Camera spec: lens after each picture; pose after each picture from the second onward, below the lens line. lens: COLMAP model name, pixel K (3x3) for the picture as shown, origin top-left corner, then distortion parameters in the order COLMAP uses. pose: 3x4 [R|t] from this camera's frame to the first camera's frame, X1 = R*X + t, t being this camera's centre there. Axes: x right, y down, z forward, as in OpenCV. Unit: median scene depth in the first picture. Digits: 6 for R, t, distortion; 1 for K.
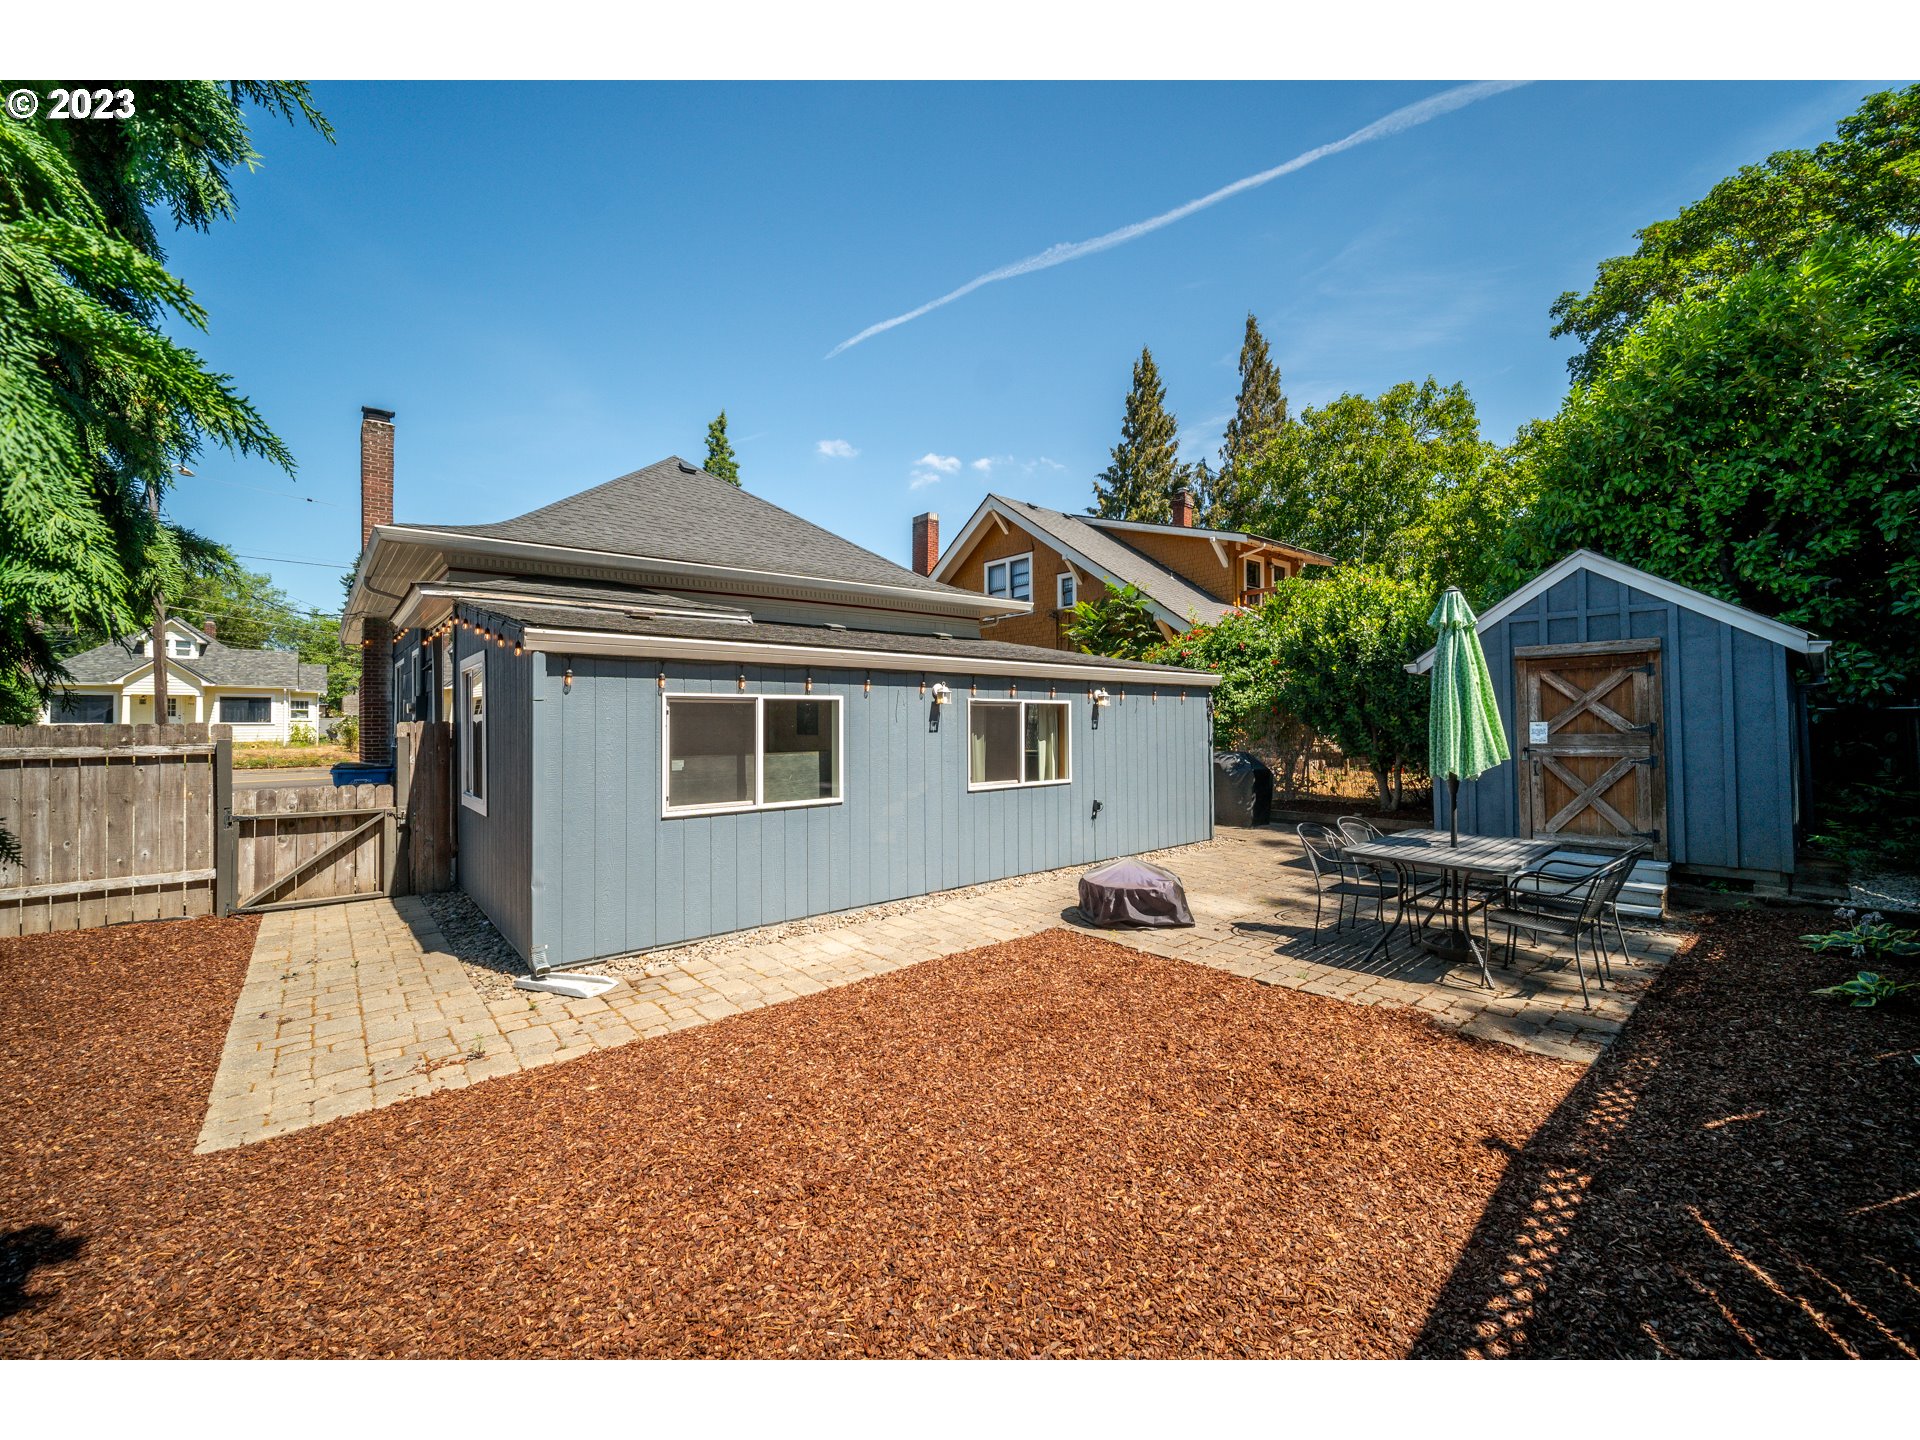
lens RADIAL K [[766.7, 0, 960.7], [0, 766.7, 707.4], [0, 0, 1]] dist [-0.004680, -0.000217]
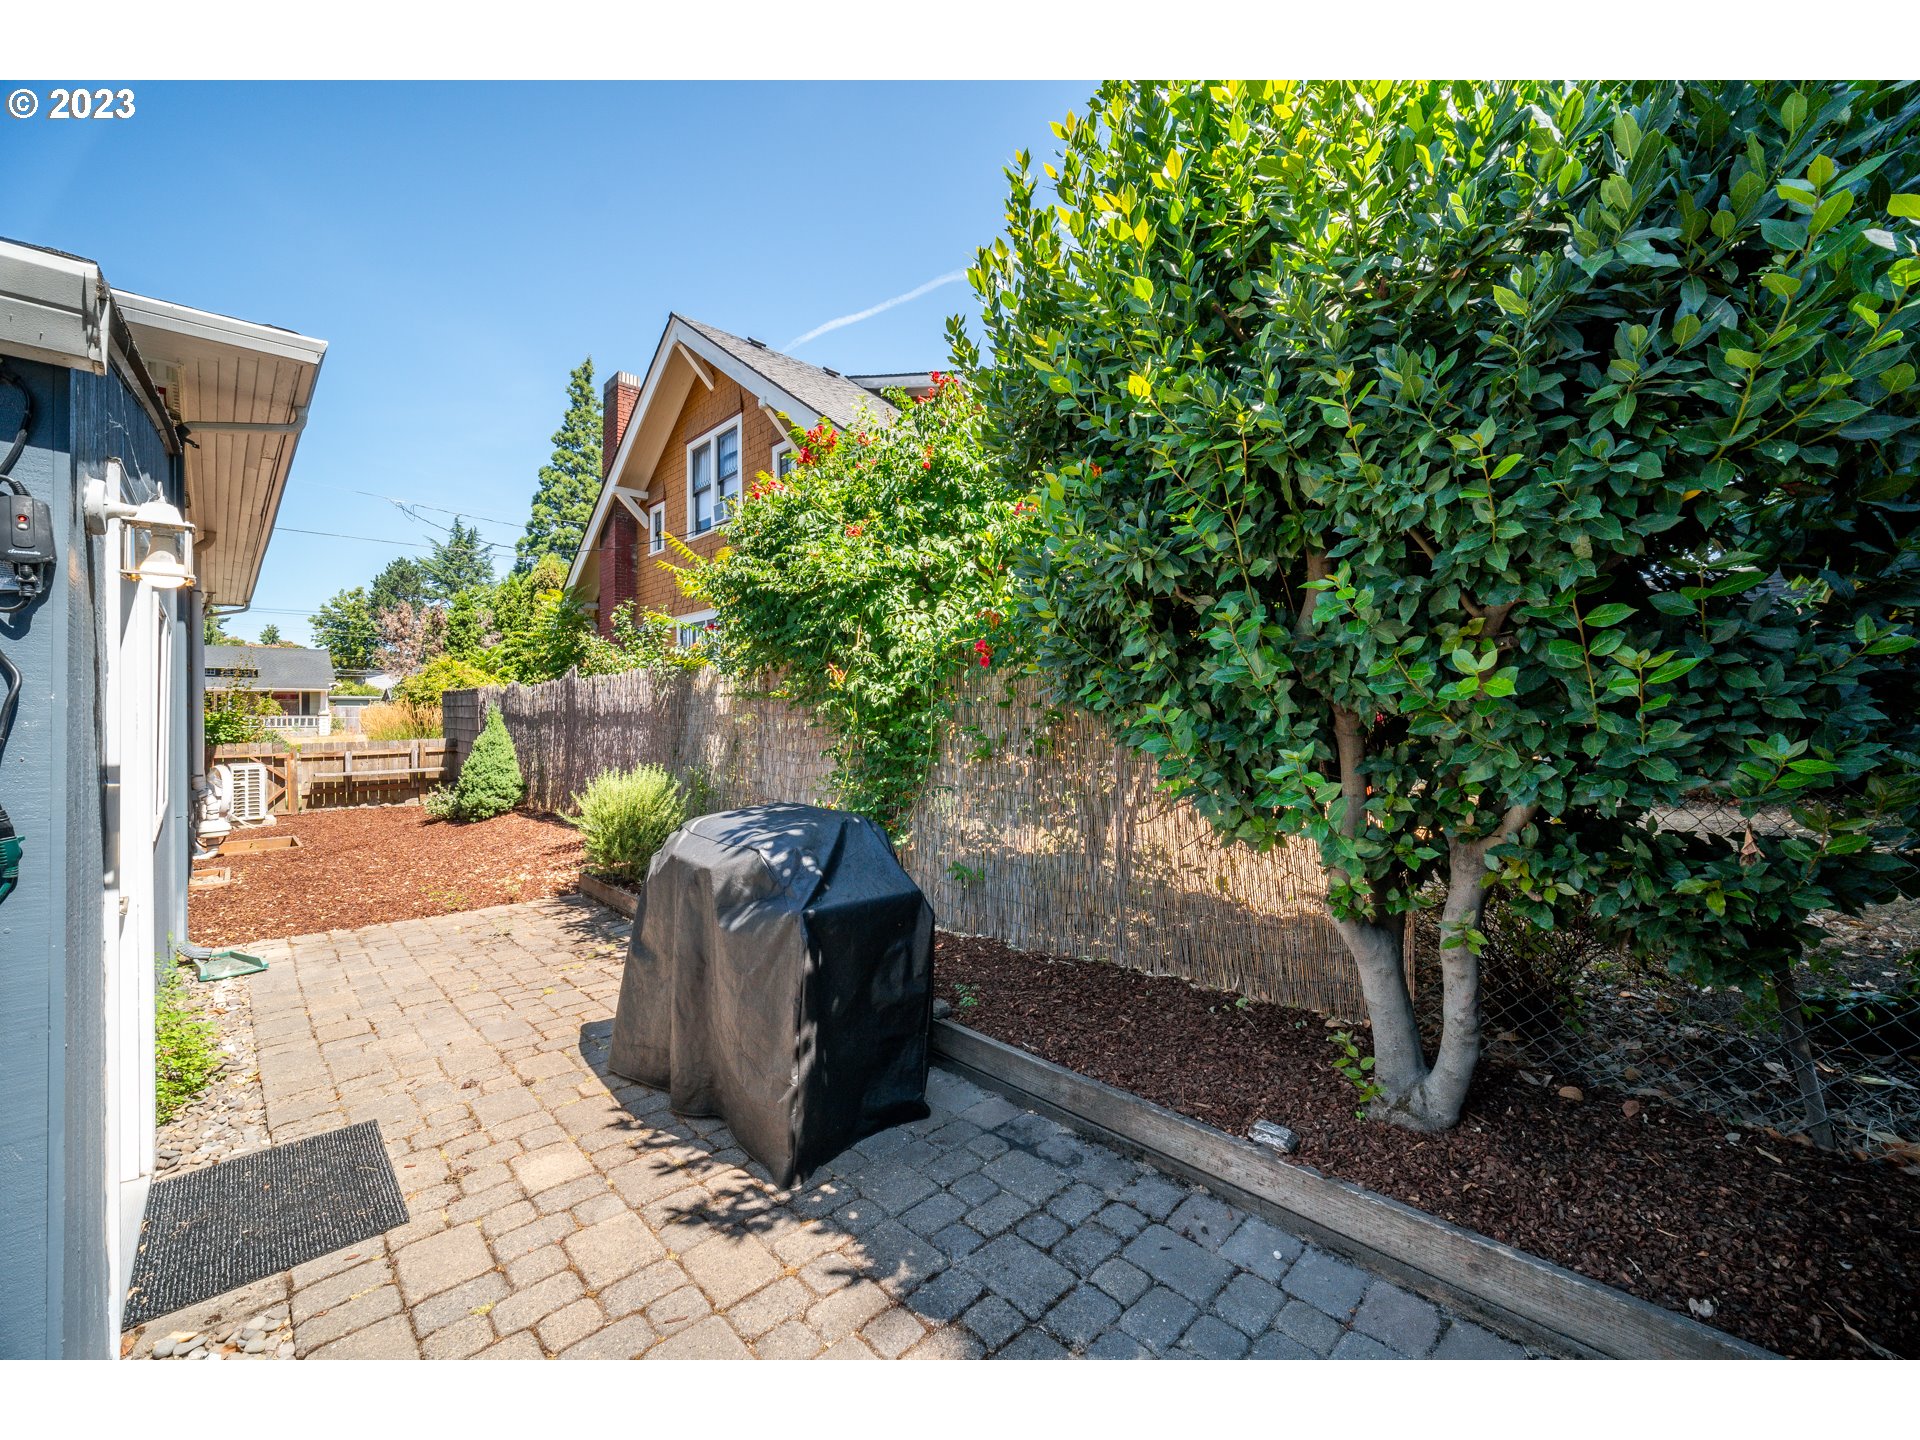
lens RADIAL K [[766.7, 0, 969.7], [0, 766.7, 712.1], [0, 0, 1]] dist [-0.004680, -0.000217]
pose [[0.997130, -0.003445, 0.075625, 0.655647], [0.002304, 0.999882, 0.015163, 0.033343], [-0.075669, -0.014945, 0.997021, 1.244183]]
